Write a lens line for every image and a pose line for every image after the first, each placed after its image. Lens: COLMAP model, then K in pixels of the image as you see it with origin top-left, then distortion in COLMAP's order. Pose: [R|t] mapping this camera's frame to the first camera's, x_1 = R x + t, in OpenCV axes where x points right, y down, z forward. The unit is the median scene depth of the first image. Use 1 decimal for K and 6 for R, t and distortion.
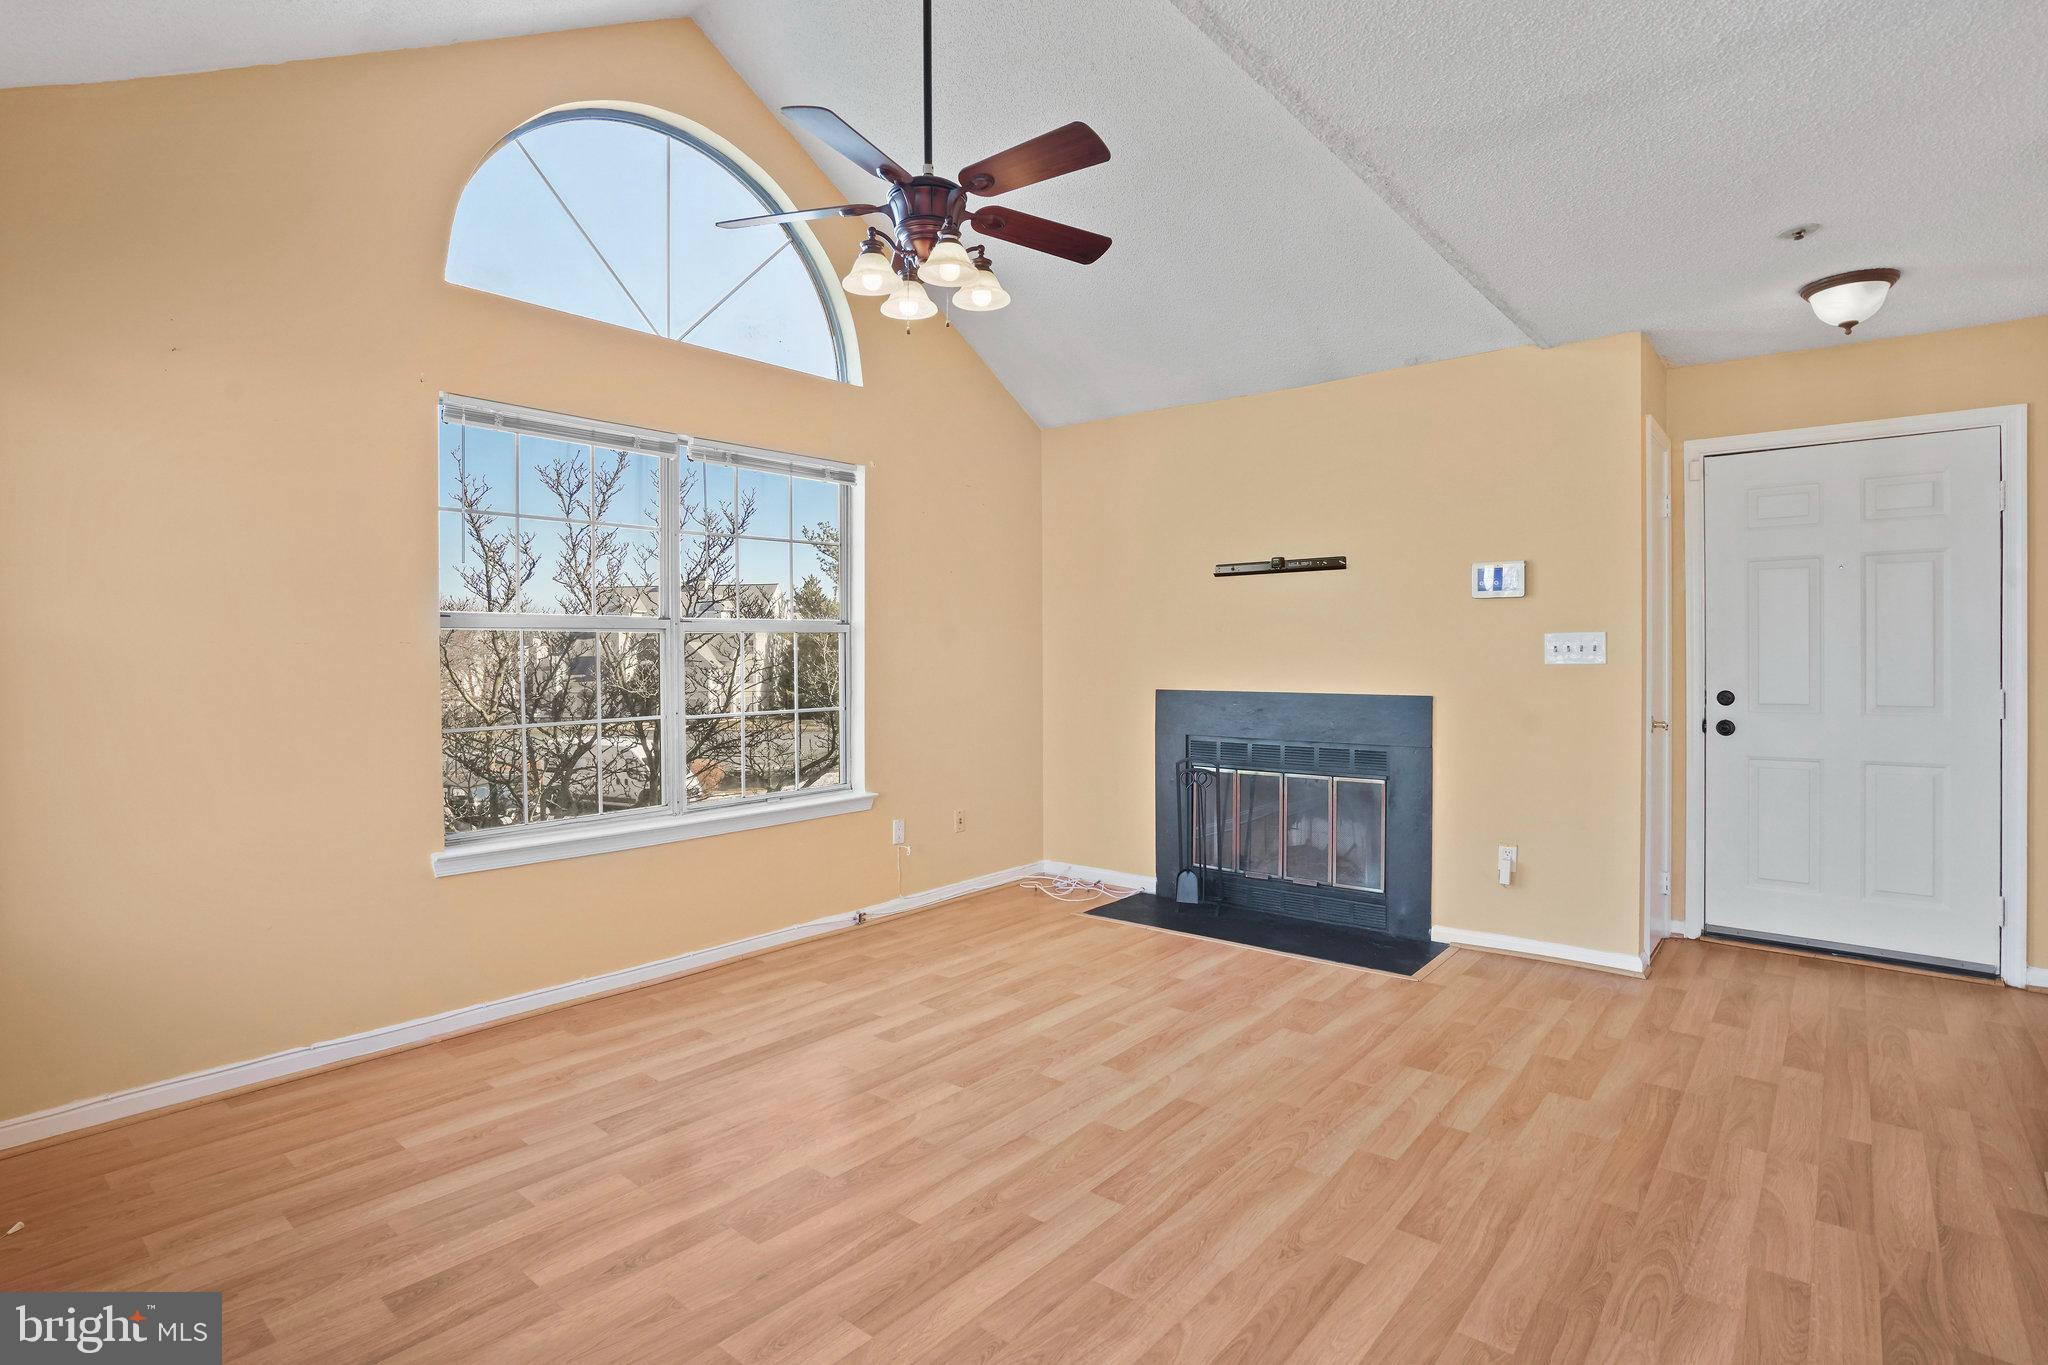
lens RADIAL K [[1008.8, 0, 1033.8], [0, 1008.8, 655.8], [0, 0, 1]] dist [-0.045785, 0.017401]
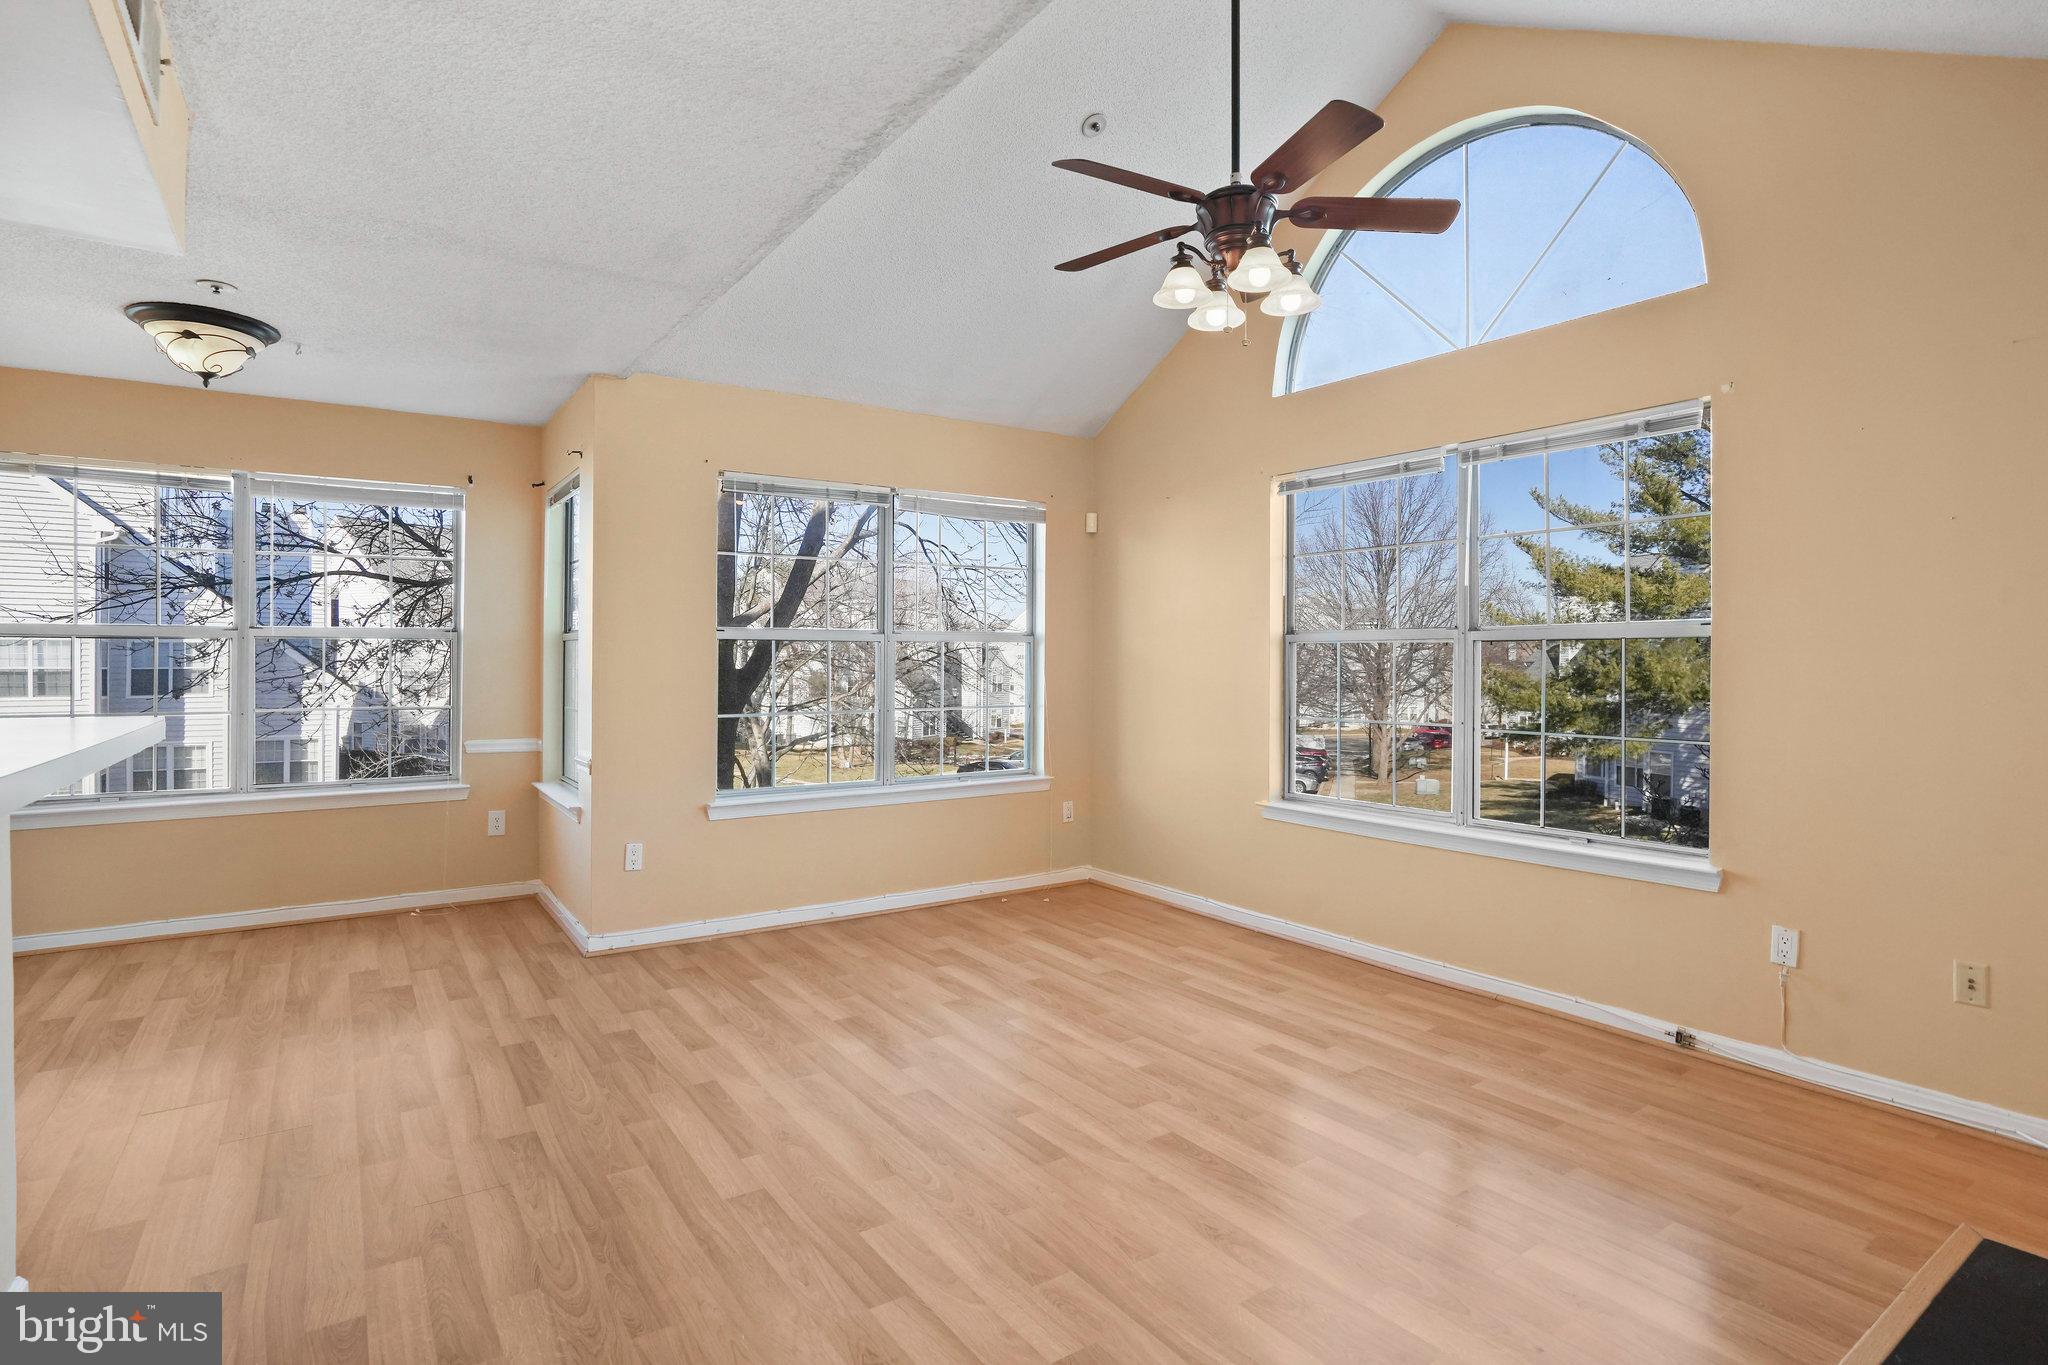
lens RADIAL K [[1008.8, 0, 1001.0], [0, 1008.8, 702.0], [0, 0, 1]] dist [-0.045785, 0.017401]
pose [[-0.278003, 0.044365, -0.959555, 1.013544], [-0.004366, 0.998864, 0.047447, -0.014626], [0.960570, 0.017380, -0.277494, 1.178143]]
